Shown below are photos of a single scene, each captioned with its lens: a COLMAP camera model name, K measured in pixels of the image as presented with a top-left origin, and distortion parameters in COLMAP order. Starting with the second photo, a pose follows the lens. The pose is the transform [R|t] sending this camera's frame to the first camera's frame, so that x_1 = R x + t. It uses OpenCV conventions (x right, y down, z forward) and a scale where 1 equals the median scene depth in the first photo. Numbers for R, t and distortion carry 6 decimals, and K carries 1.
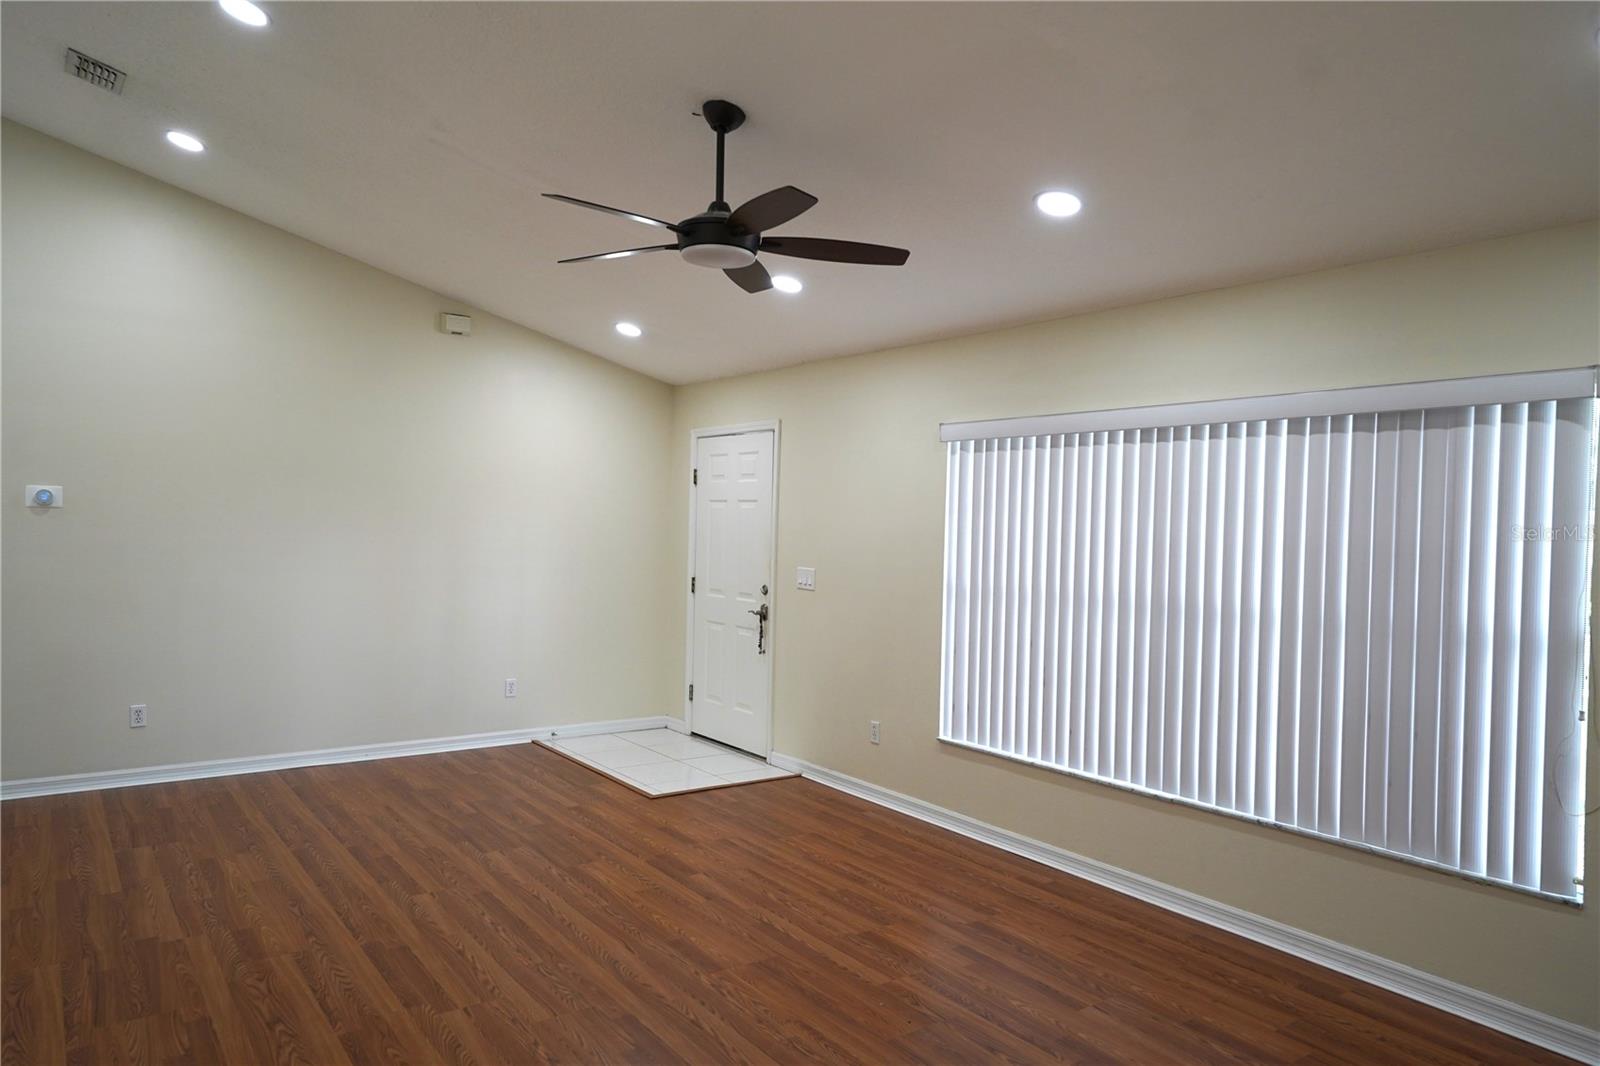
lens RADIAL K [[1036.1, 0, 800.9], [0, 1036.1, 532.6], [0, 0, 1]] dist [0.000236, 0.003074]
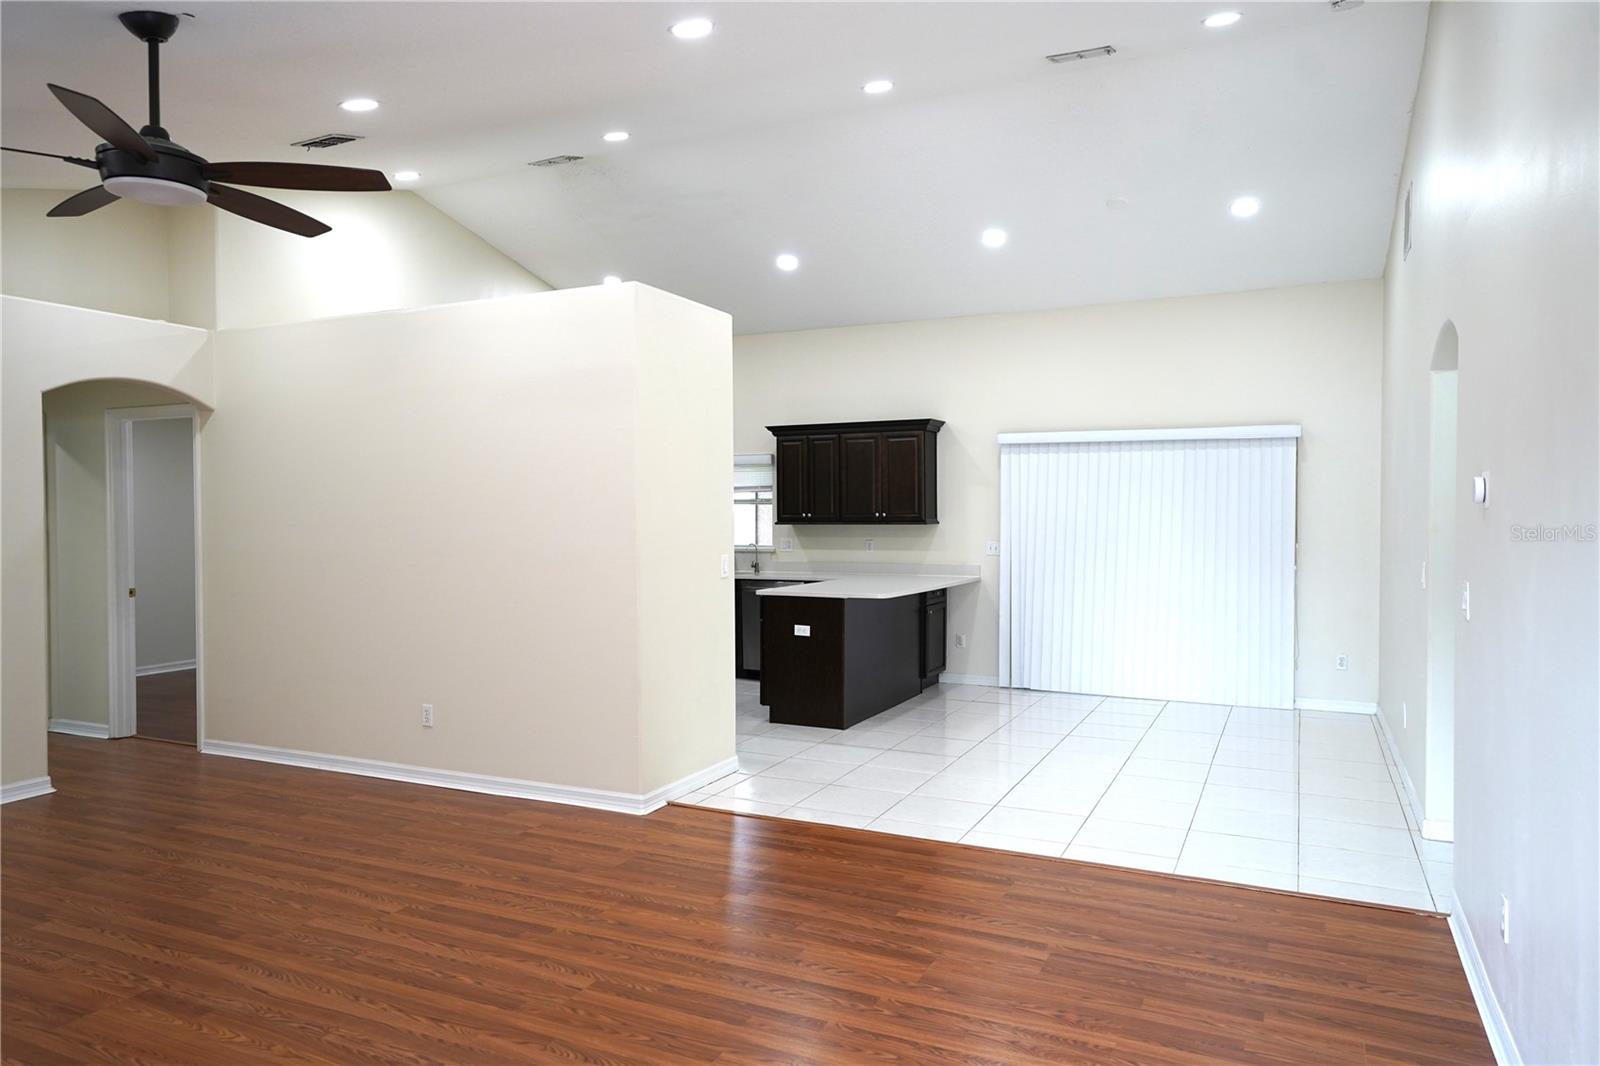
lens RADIAL K [[1036.1, 0, 804.0], [0, 1036.1, 532.1], [0, 0, 1]] dist [0.000236, 0.003074]
pose [[-0.878374, -0.022789, -0.477430, -0.143613], [-0.031811, 0.999435, 0.010821, -0.009704], [0.476914, 0.024692, -0.878603, 2.008219]]
